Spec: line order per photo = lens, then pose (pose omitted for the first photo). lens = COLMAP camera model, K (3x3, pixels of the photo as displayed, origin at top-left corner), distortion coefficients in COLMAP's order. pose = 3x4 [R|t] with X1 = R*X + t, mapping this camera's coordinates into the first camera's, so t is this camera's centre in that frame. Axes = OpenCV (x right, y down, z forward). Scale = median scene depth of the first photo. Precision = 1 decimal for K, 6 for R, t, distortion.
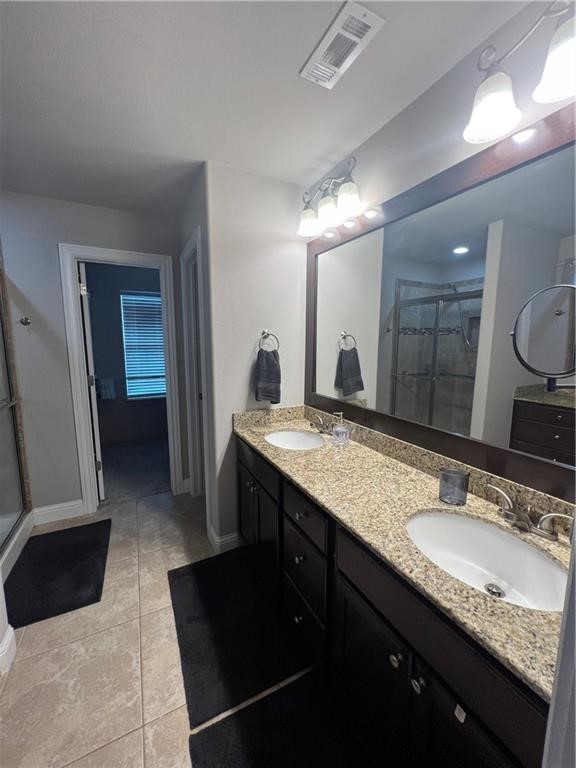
lens RADIAL K [[308.1, 0, 286.4], [0, 308.1, 383.9], [0, 0, 1]] dist [-0.001558, 0.000082]
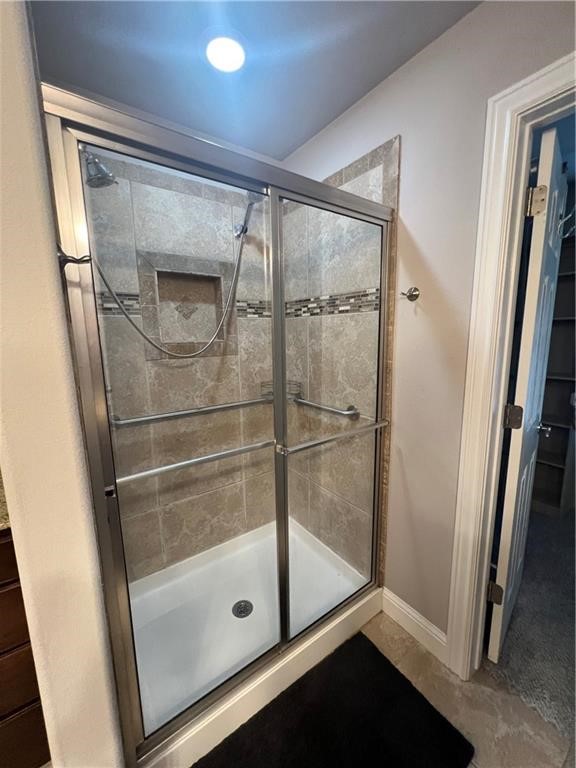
lens RADIAL K [[308.1, 0, 286.2], [0, 308.1, 382.8], [0, 0, 1]] dist [-0.001558, 0.000082]
pose [[0.159440, 0.157224, -0.974607, -0.295153], [-0.119841, 0.983018, 0.138976, -0.090328], [0.979907, 0.094640, 0.175574, 0.664428]]
